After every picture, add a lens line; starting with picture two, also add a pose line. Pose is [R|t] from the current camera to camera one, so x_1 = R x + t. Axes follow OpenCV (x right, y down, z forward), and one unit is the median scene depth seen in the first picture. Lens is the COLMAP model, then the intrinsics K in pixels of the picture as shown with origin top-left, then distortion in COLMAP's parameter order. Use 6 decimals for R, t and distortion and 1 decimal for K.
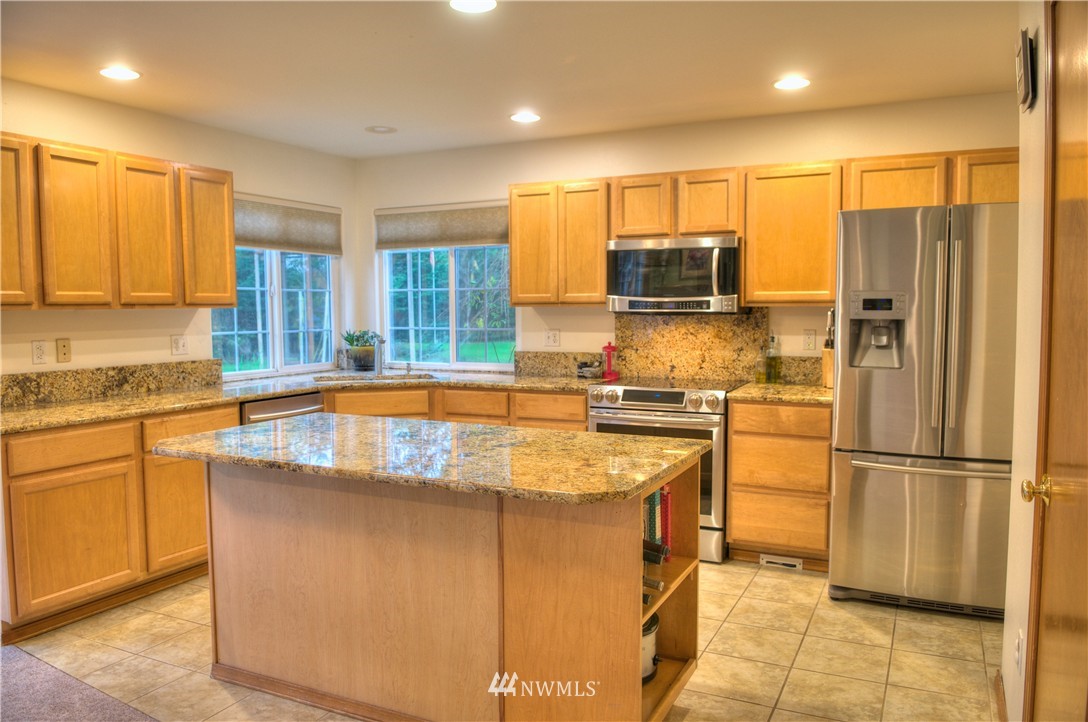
lens RADIAL K [[789.9, 0, 534.2], [0, 789.9, 360.8], [0, 0, 1]] dist [-0.037917, -0.004101]
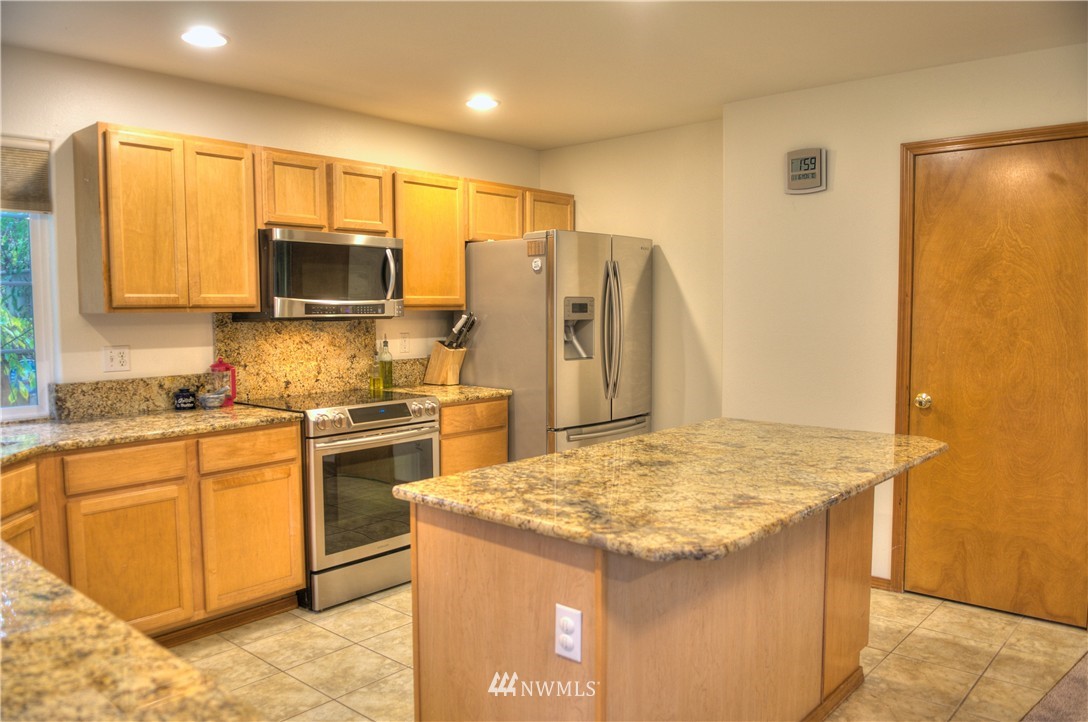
lens RADIAL K [[806.2, 0, 535.0], [0, 806.2, 361.3], [0, 0, 1]] dist [-0.033077, -0.000722]
pose [[0.268893, -0.061617, 0.961197, -0.614037], [0.070104, 0.996557, 0.044272, -0.036754], [-0.960615, 0.055480, 0.272287, 0.539473]]
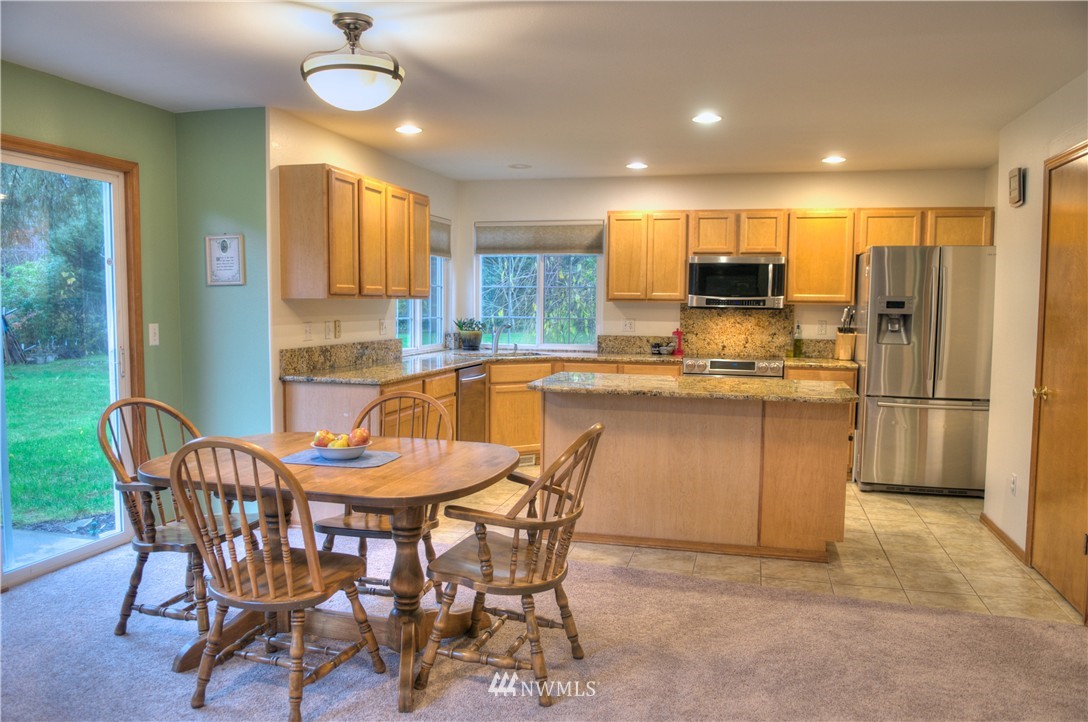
lens RADIAL K [[806.2, 0, 535.0], [0, 806.2, 361.3], [0, 0, 1]] dist [-0.033077, -0.000722]
pose [[0.979926, 0.001156, 0.199359, -0.463436], [-0.002617, 0.999972, 0.007061, 0.026145], [-0.199346, -0.007441, 0.979901, -0.352665]]
